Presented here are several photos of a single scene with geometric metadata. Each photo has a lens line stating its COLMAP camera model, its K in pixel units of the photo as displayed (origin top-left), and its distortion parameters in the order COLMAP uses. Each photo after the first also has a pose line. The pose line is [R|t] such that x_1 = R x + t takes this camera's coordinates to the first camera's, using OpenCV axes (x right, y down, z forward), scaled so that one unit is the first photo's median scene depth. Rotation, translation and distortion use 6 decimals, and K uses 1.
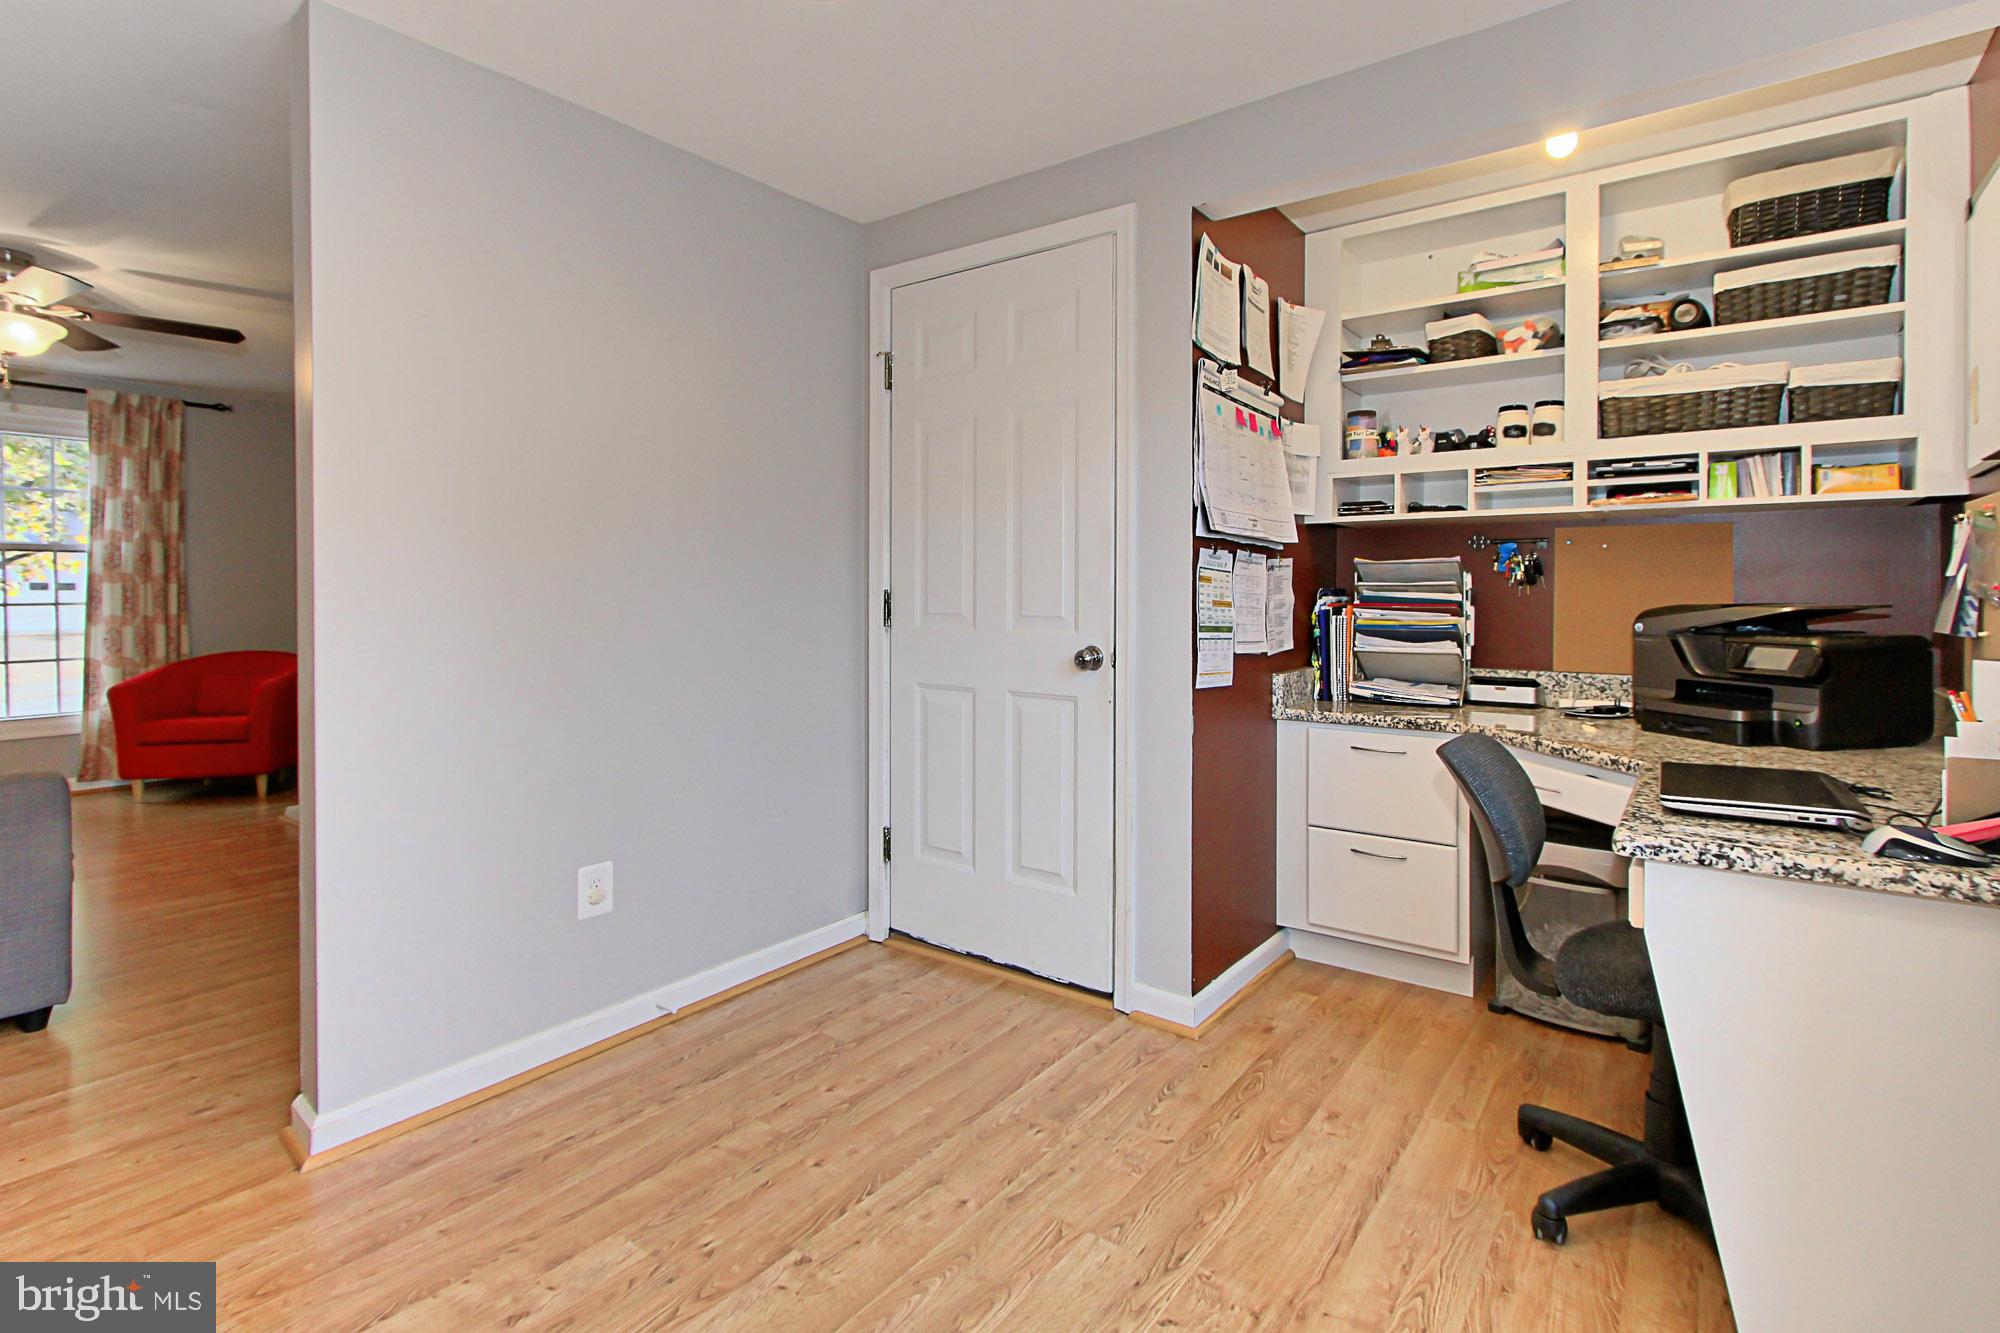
lens RADIAL K [[942.3, 0, 1075.3], [0, 942.3, 600.1], [0, 0, 1]] dist [0.002610, 0.002254]
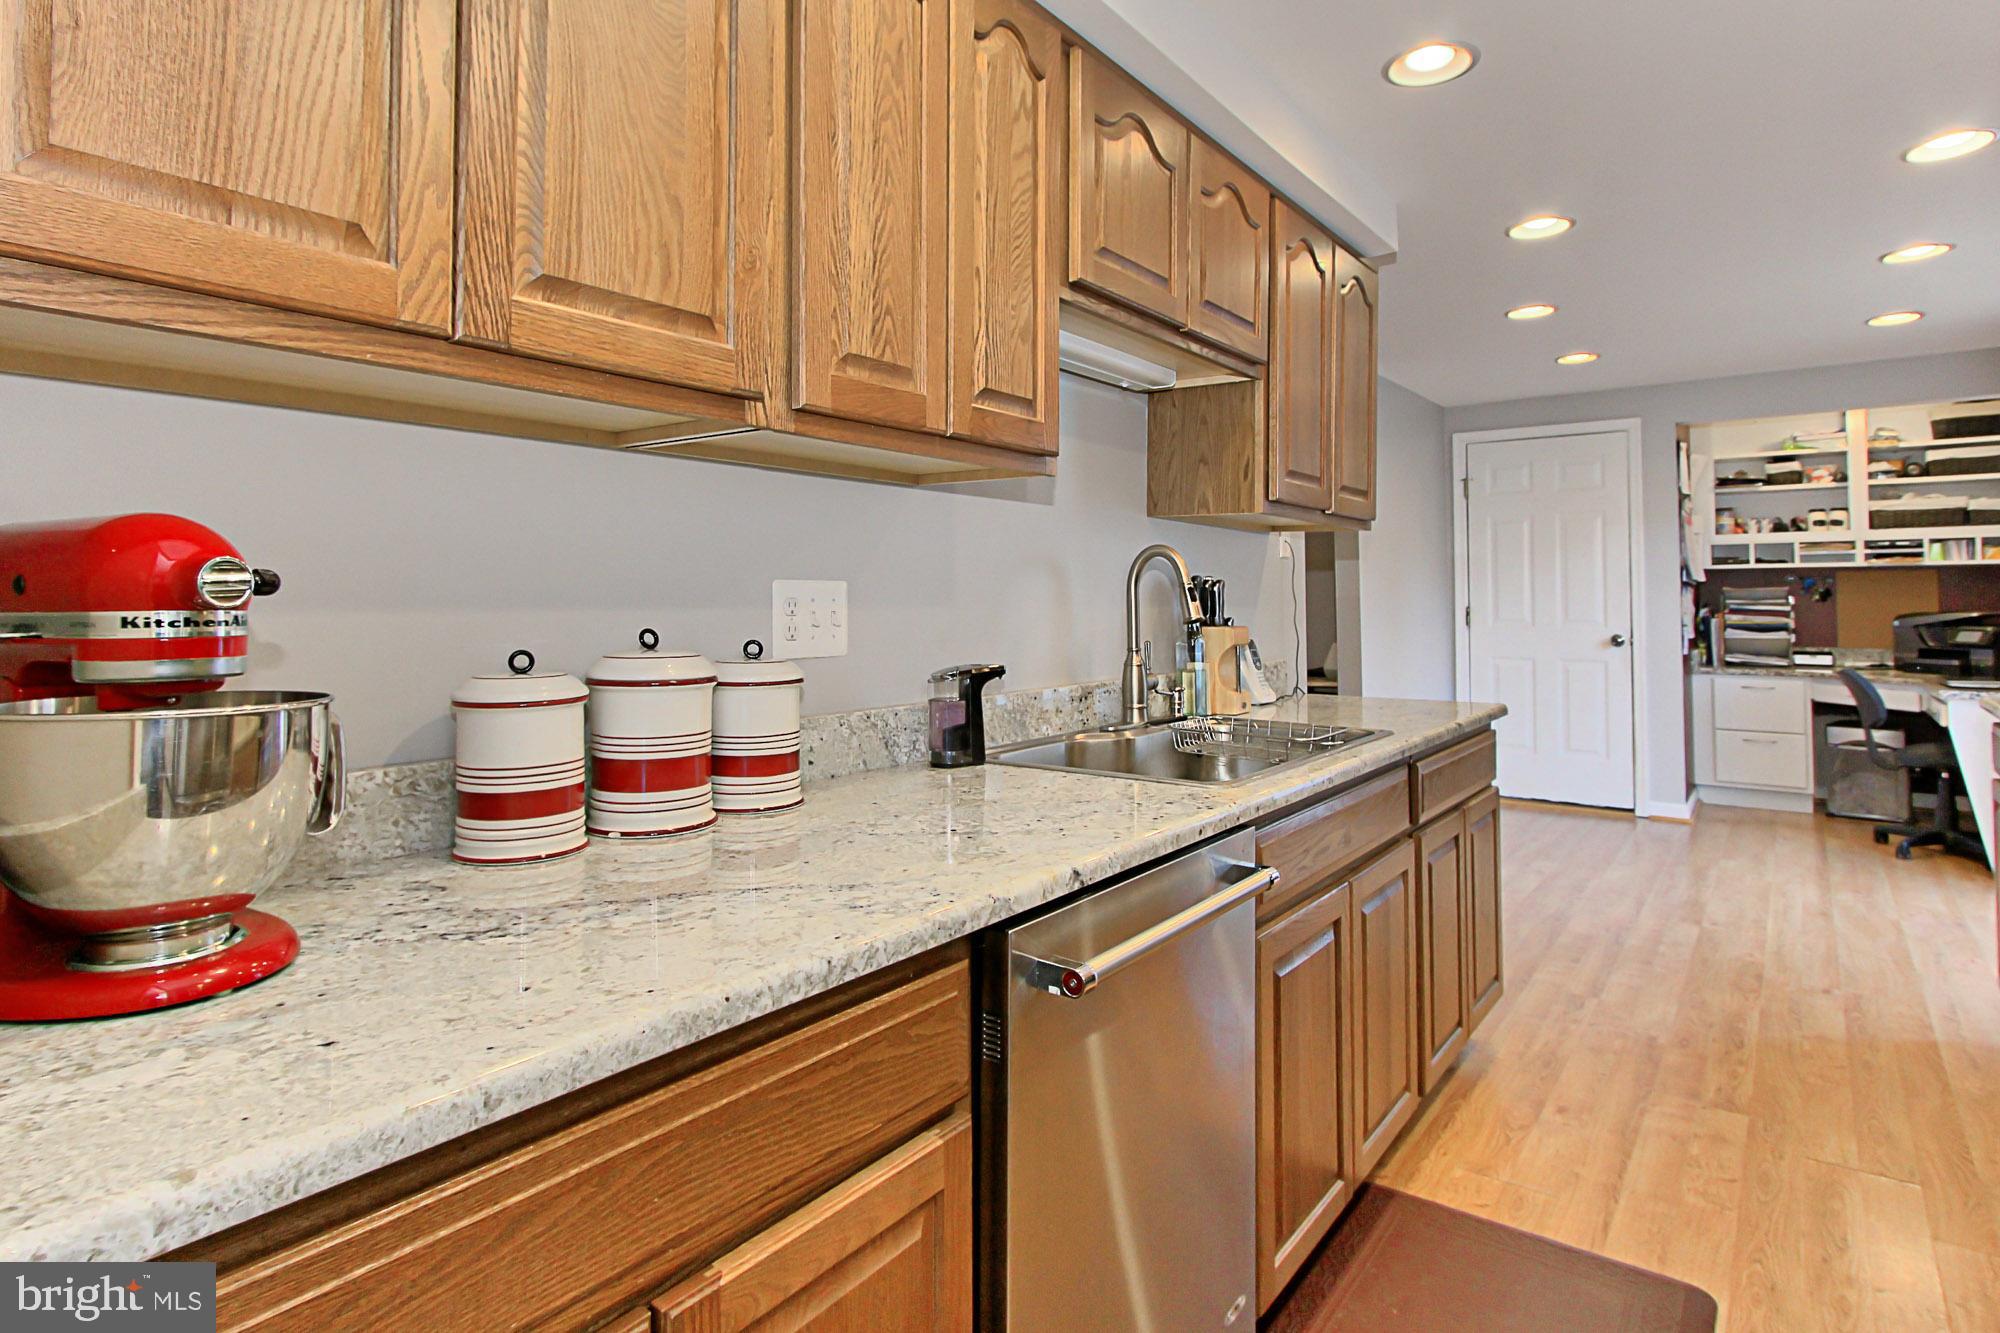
lens RADIAL K [[1077.4, 0, 1038.5], [0, 1077.4, 560.6], [0, 0, 1]] dist [0.000808, 0.002510]
pose [[0.999874, -0.005252, -0.015005, -1.115352], [0.004629, 0.999139, -0.041234, -0.018166], [0.015209, 0.041160, 0.999037, -1.245188]]
